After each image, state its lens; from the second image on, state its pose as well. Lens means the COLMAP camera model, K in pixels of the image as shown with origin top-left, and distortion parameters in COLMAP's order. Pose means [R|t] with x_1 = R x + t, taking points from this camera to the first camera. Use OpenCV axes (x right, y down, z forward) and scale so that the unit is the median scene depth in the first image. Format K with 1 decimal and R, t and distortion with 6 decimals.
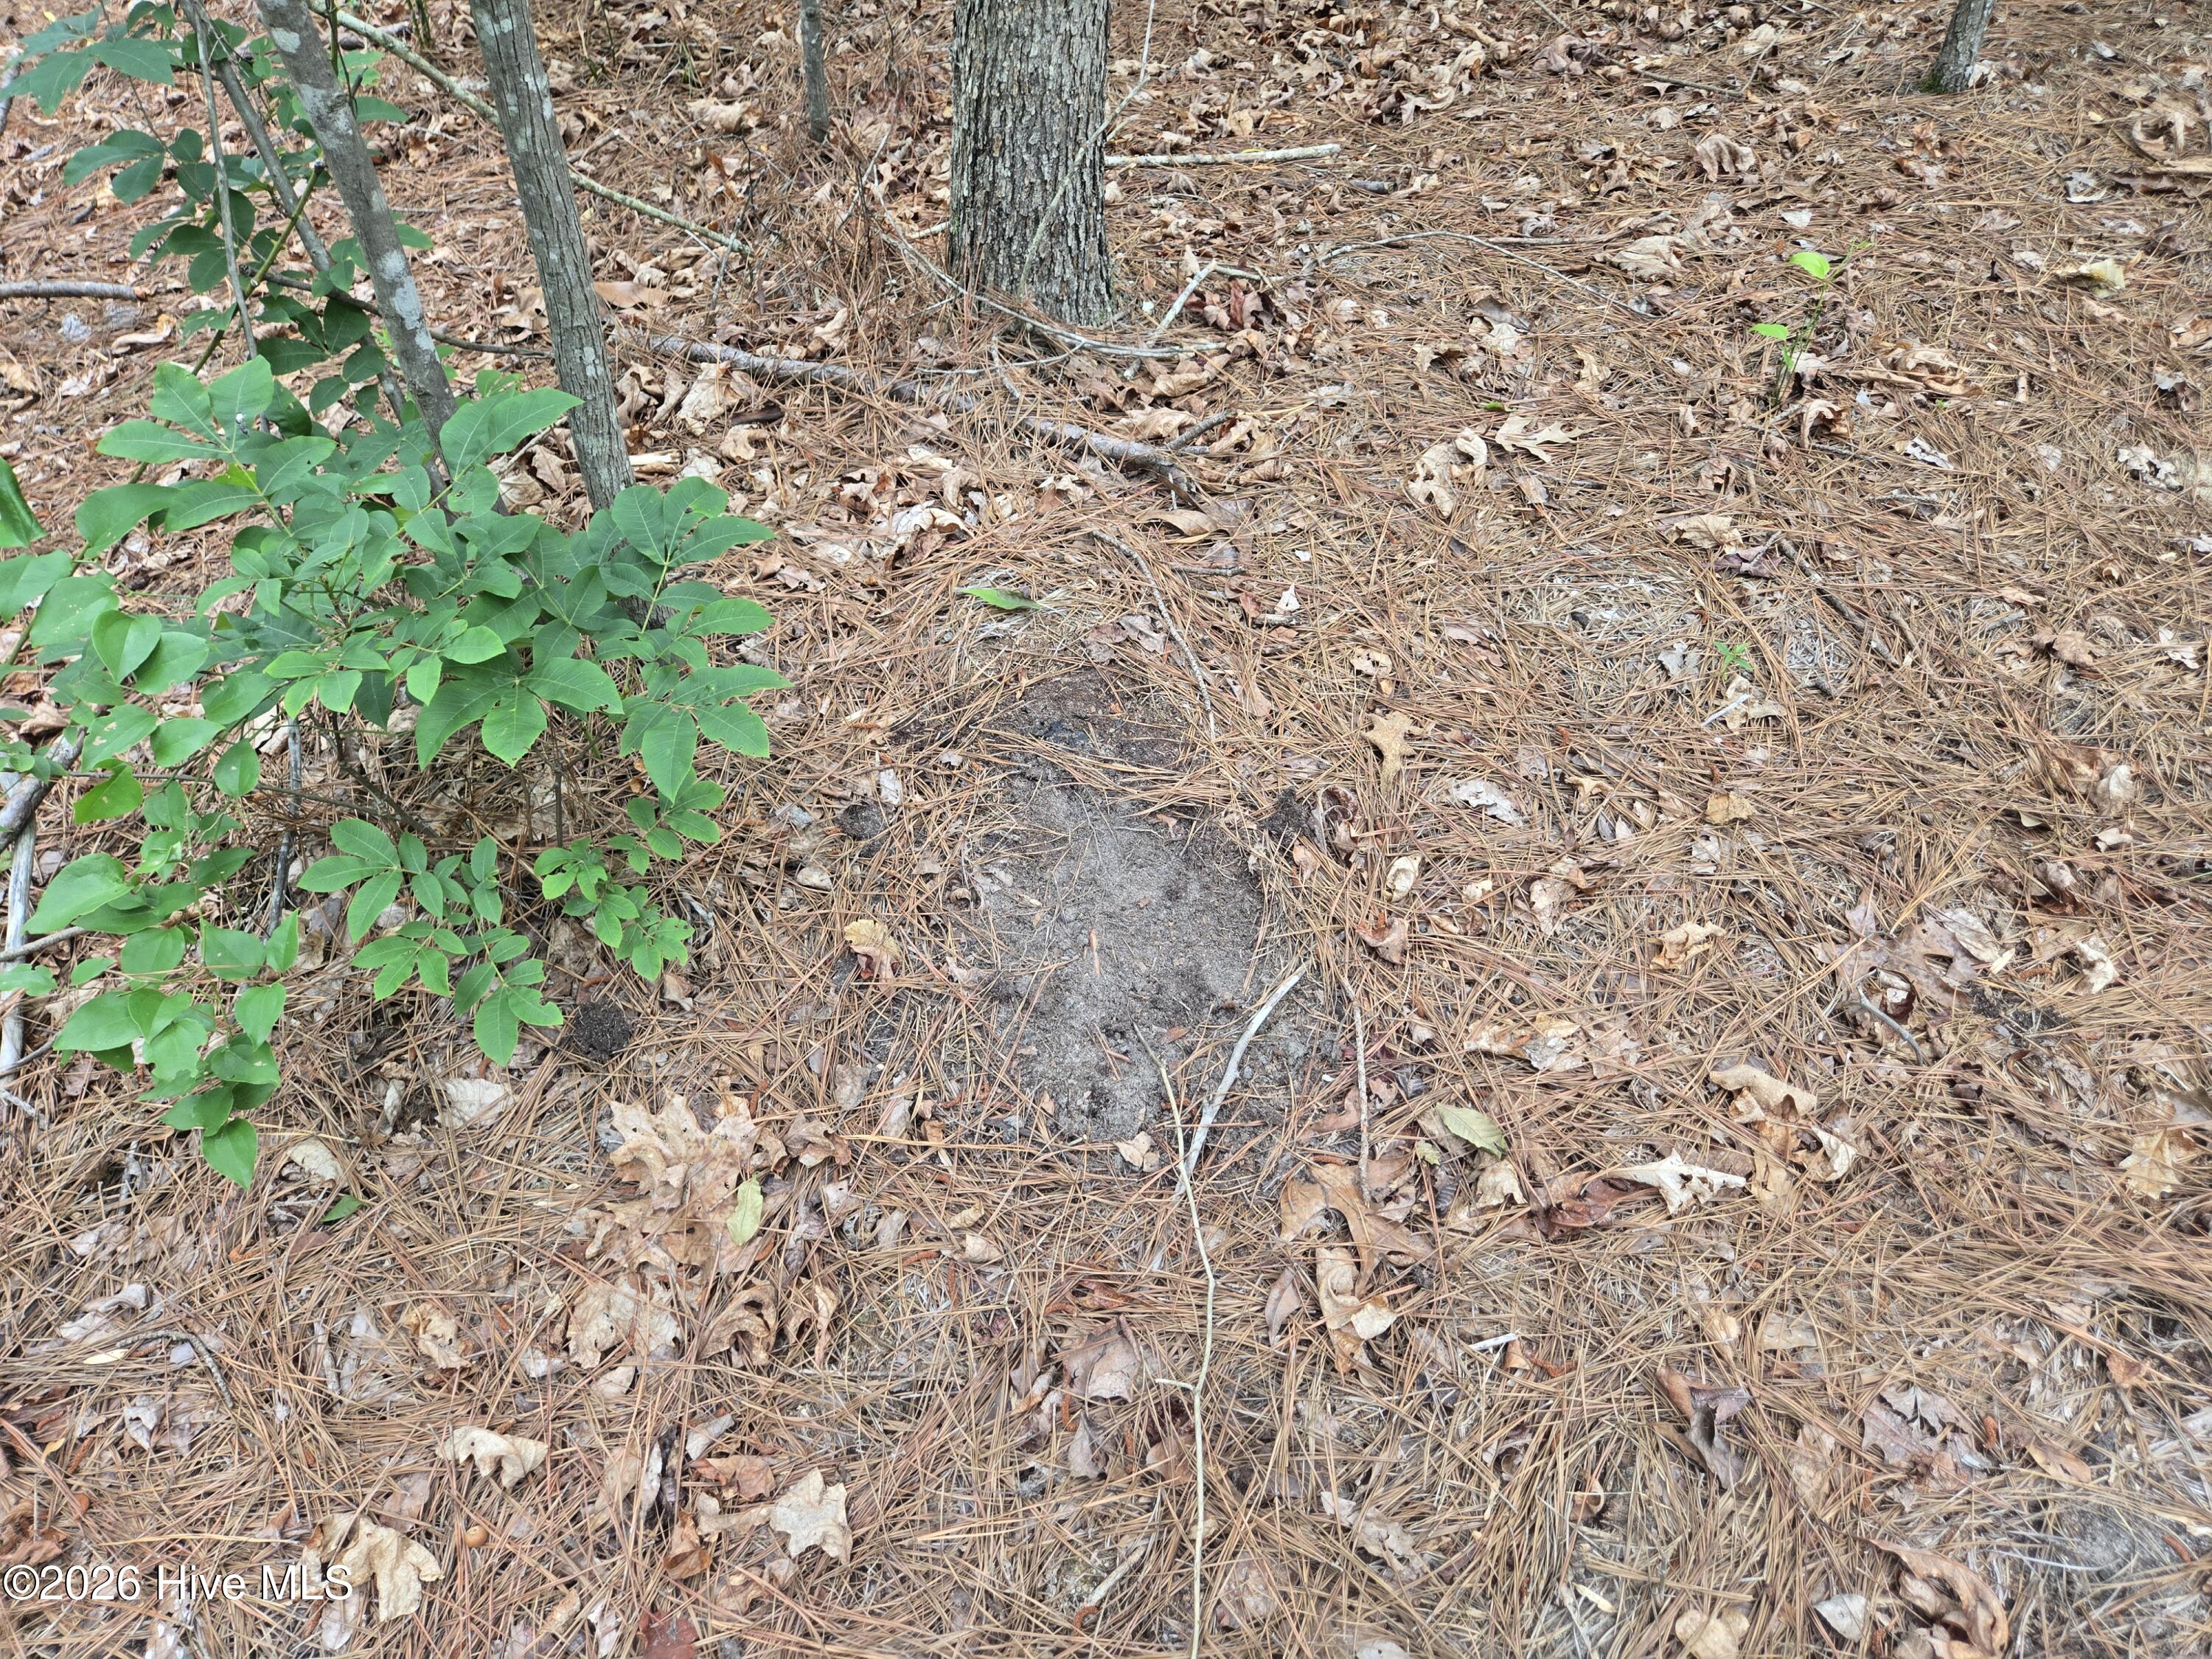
lens RADIAL K [[1468.4, 0, 1112.5], [0, 1468.4, 835.3], [0, 0, 1]] dist [0.047594, -0.016526]
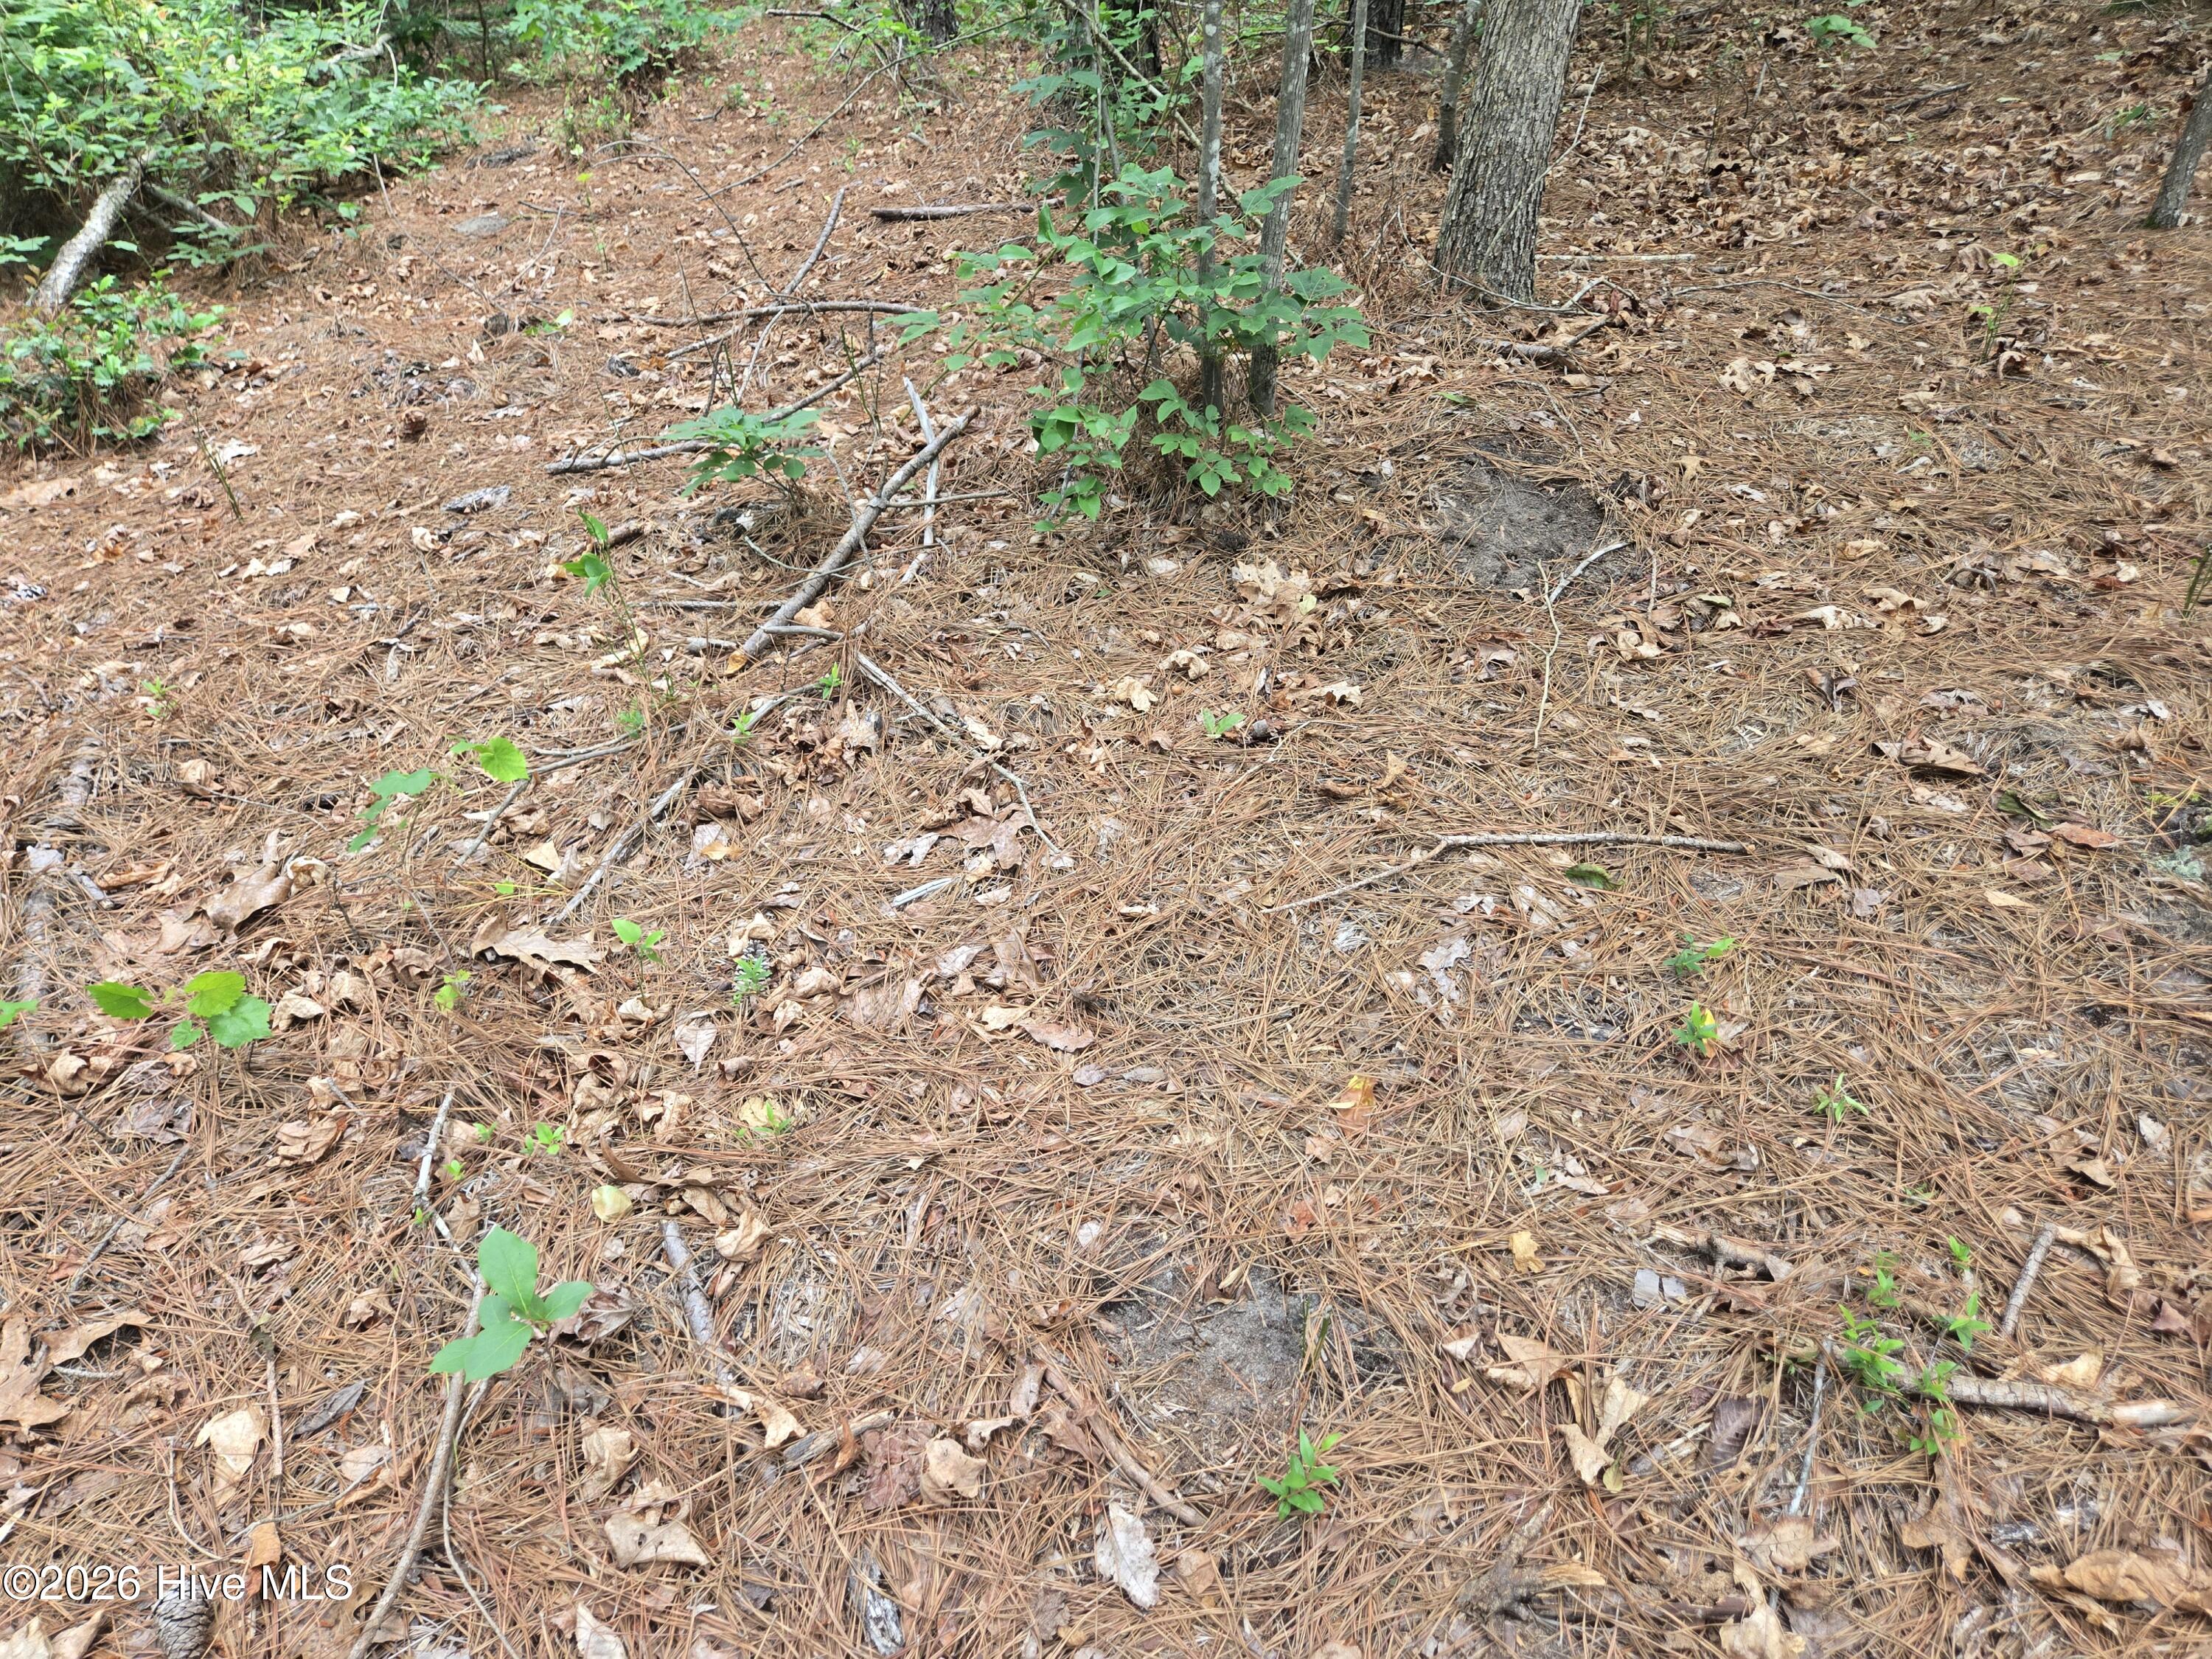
lens RADIAL K [[1468.4, 0, 1102.9], [0, 1468.4, 825.3], [0, 0, 1]] dist [0.047594, -0.016526]
pose [[0.968819, 0.123460, -0.214818, -0.044914], [-0.164166, 0.969245, -0.183338, 0.705160], [0.185577, 0.212887, 0.959292, -0.623757]]
